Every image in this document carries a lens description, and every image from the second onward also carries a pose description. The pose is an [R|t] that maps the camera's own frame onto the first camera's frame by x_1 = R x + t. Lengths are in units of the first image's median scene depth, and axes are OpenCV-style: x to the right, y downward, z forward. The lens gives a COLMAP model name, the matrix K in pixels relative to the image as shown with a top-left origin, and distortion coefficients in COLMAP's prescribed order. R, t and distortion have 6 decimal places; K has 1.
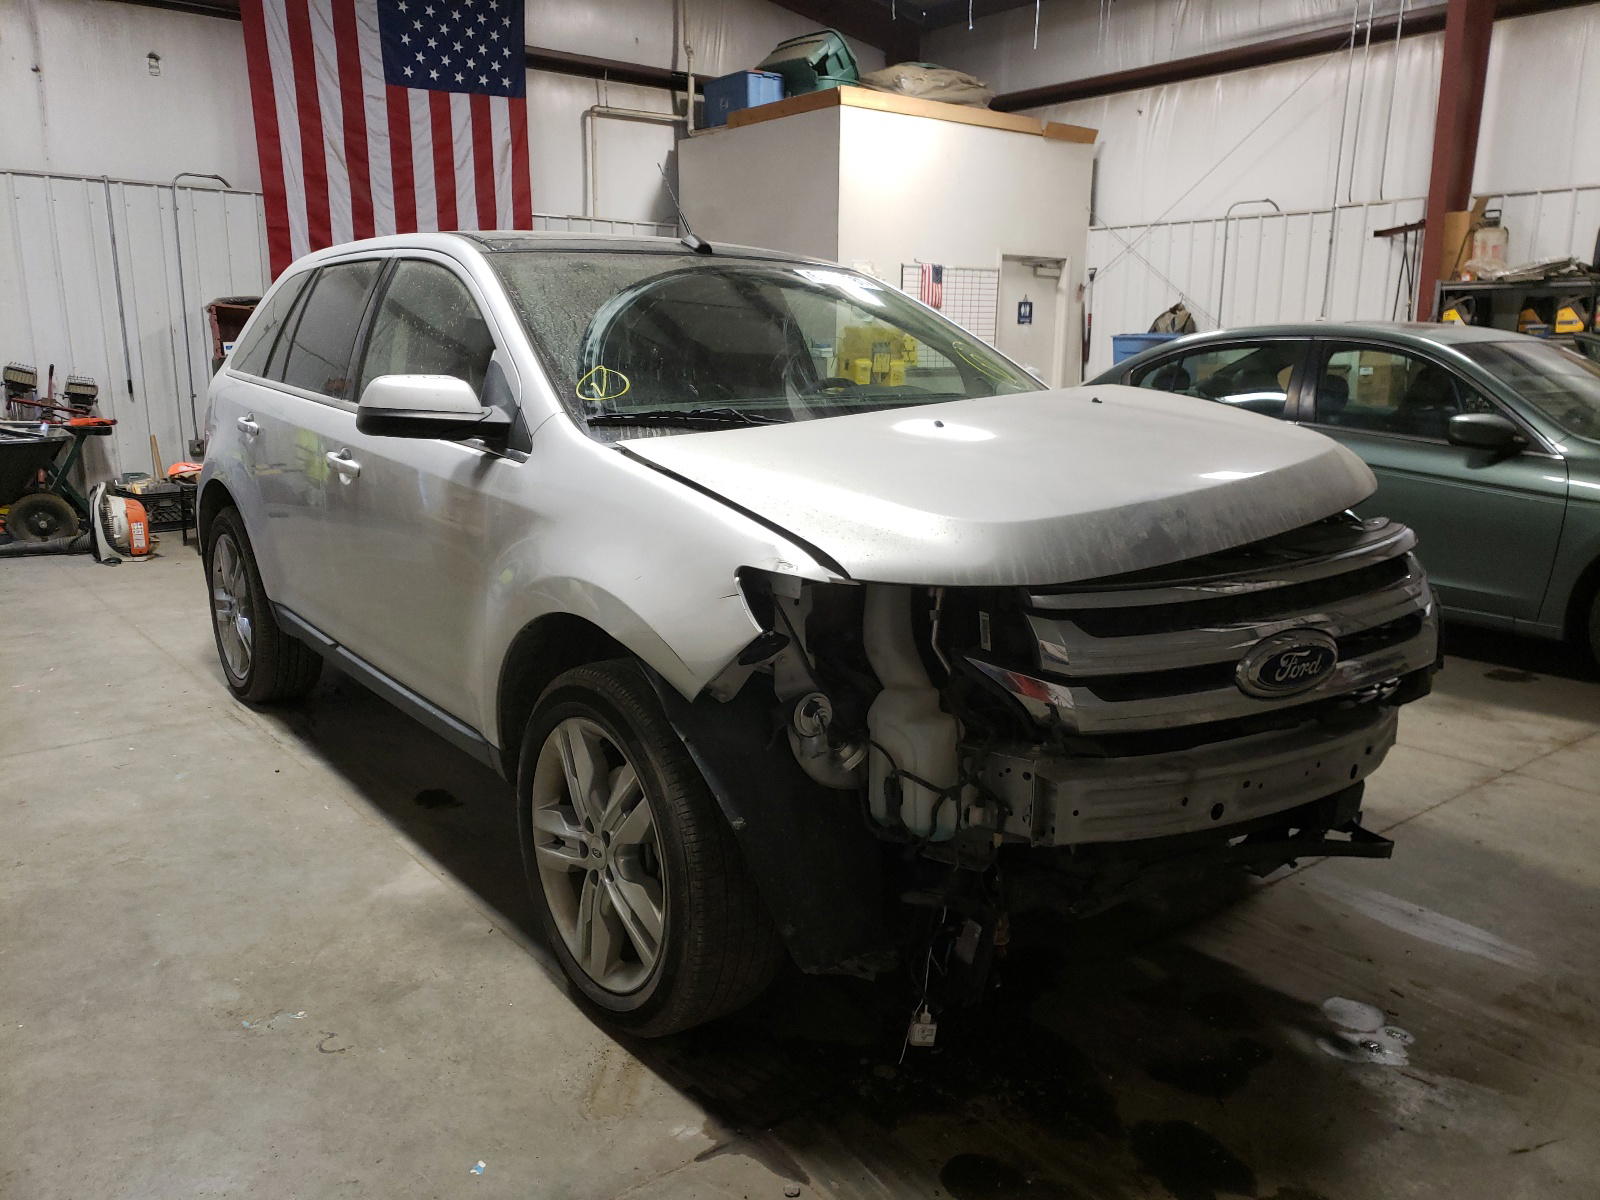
lens RADIAL K [[1249.6, 0, 800.0], [0, 1249.6, 600.0], [0, 0, 1]] dist [0.027102, 0.003064]
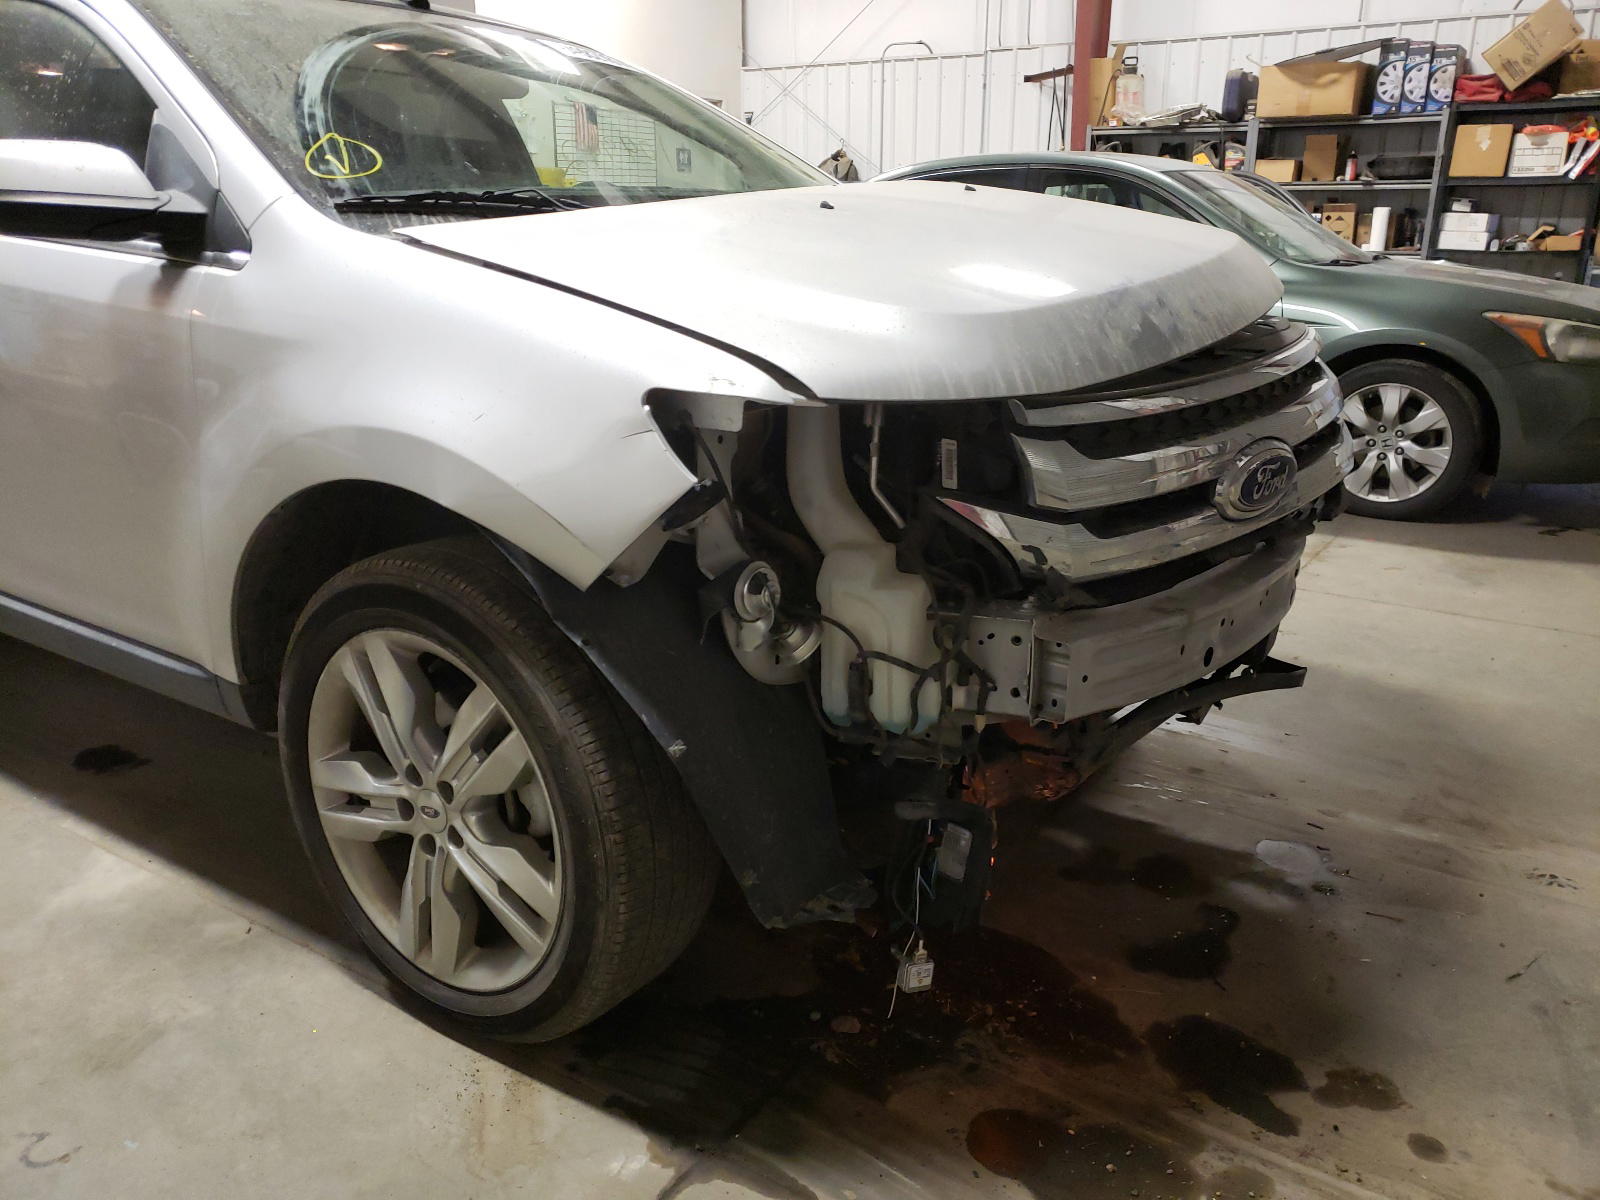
lens RADIAL K [[1238.3, 0, 826.2], [0, 1238.3, 586.5], [0, 0, 1]] dist [0.029911, -0.002167]
pose [[0.948671, -0.095315, 0.301559, -0.154413], [0.067855, 0.992642, 0.100283, 0.017200], [-0.308898, -0.074673, 0.948159, 0.266720]]
